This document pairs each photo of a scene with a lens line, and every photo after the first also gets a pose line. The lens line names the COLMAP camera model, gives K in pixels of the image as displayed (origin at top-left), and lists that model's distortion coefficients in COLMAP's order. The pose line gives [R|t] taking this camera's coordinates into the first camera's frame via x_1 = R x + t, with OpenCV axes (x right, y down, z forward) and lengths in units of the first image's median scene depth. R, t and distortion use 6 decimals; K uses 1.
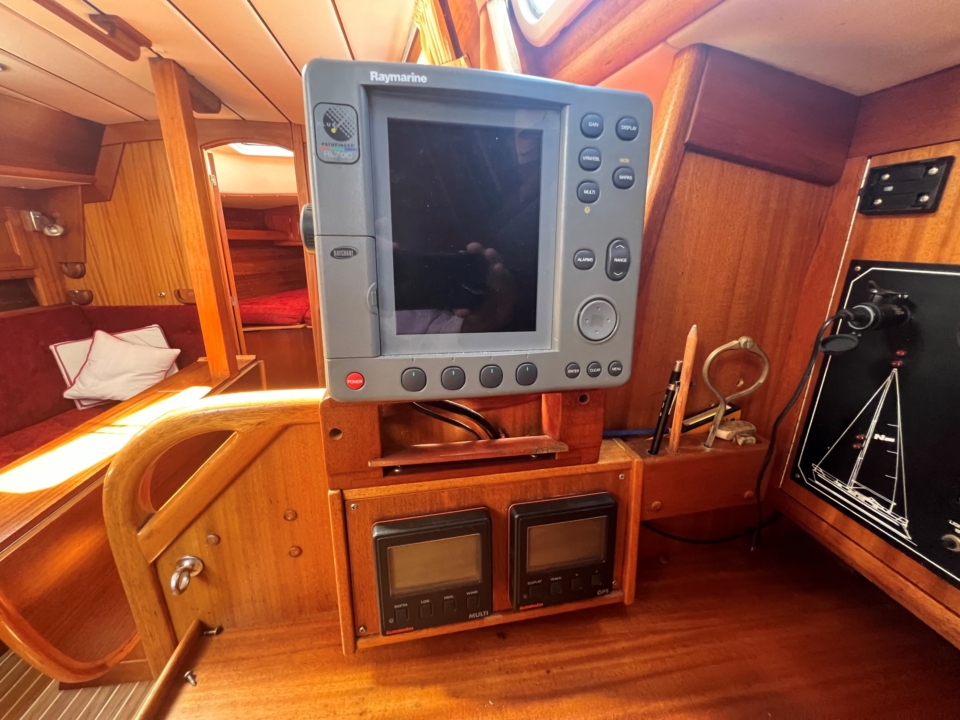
lens RADIAL K [[386.3, 0, 476.2], [0, 386.3, 356.6], [0, 0, 1]] dist [-0.003883, 0.000034]
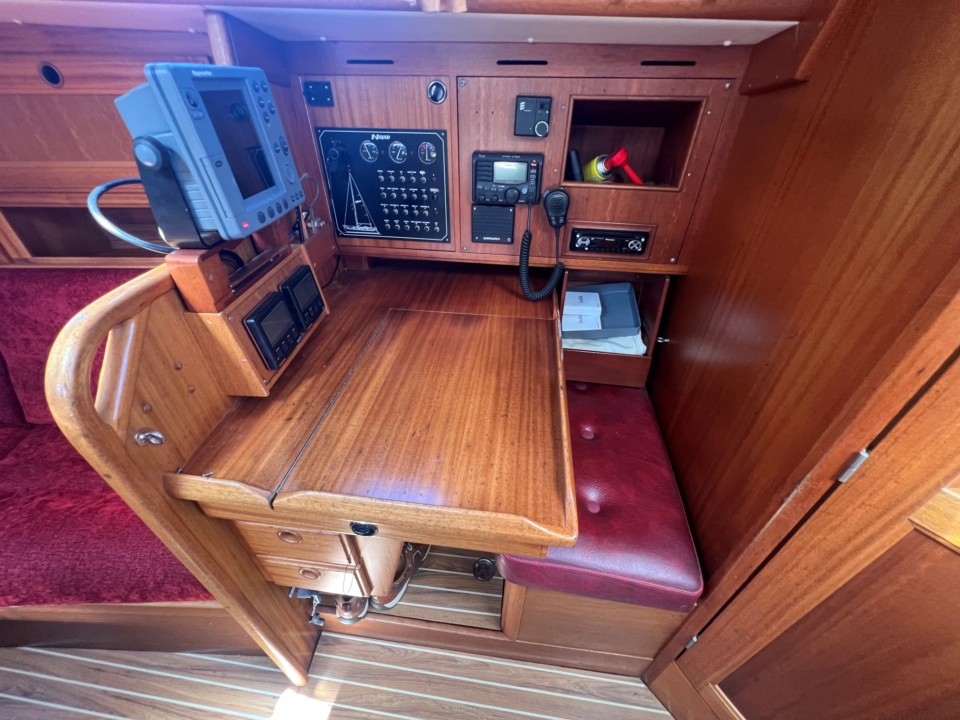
lens RADIAL K [[386.3, 0, 477.1], [0, 386.3, 358.7], [0, 0, 1]] dist [-0.003883, 0.000034]
pose [[0.255808, -0.581653, 0.772167, -1.416229], [0.276849, 0.809367, 0.517958, -0.062810], [-0.926238, 0.081276, 0.368073, -0.653129]]
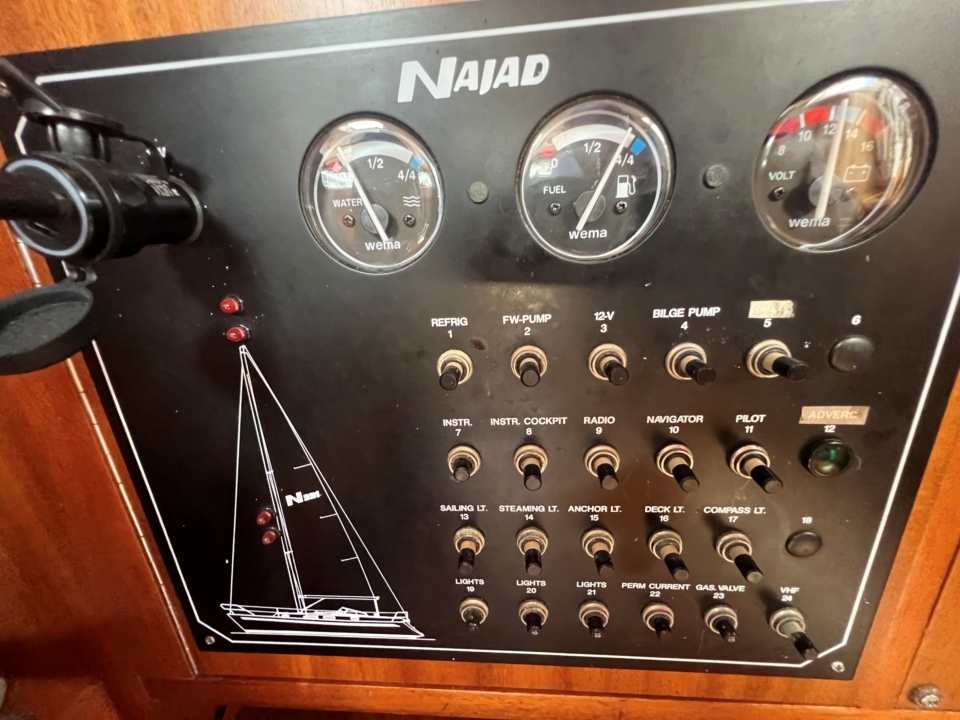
lens RADIAL K [[386.3, 0, 477.9], [0, 386.3, 358.1], [0, 0, 1]] dist [-0.003883, 0.000034]
pose [[0.198913, -0.331549, 0.922230, 0.744279], [0.337261, 0.906714, 0.253228, 0.023703], [-0.920157, 0.260662, 0.292176, 0.642837]]
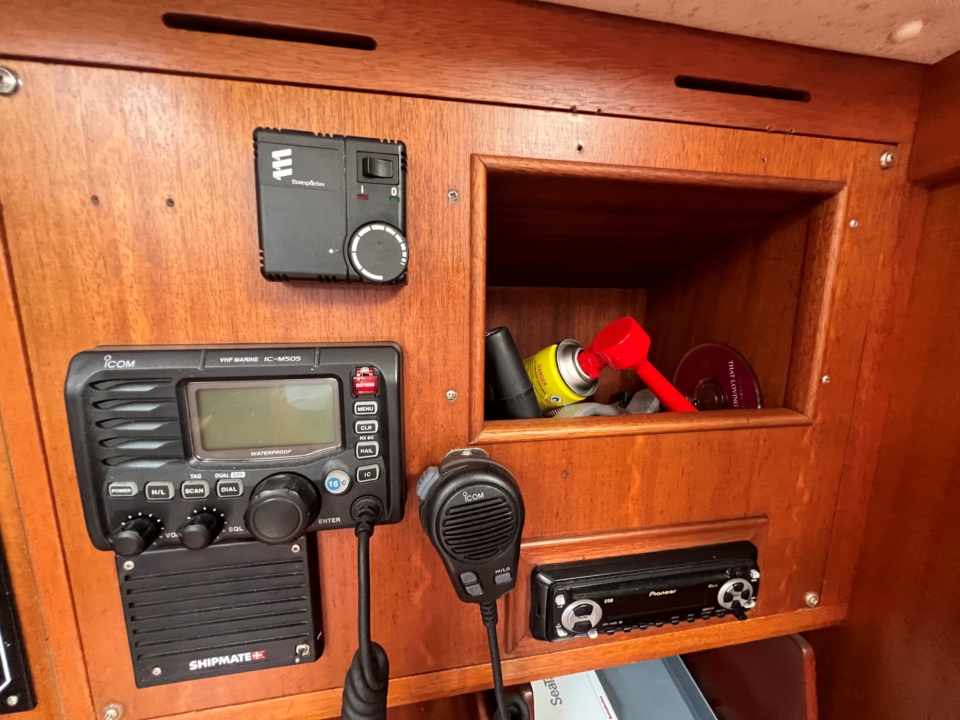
lens RADIAL K [[386.3, 0, 477.9], [0, 386.3, 358.3], [0, 0, 1]] dist [-0.003883, 0.000034]
pose [[-0.052765, -0.182057, 0.981871, 0.575672], [0.280141, 0.941060, 0.189545, 0.191832], [-0.958508, 0.285063, 0.001347, -0.383246]]
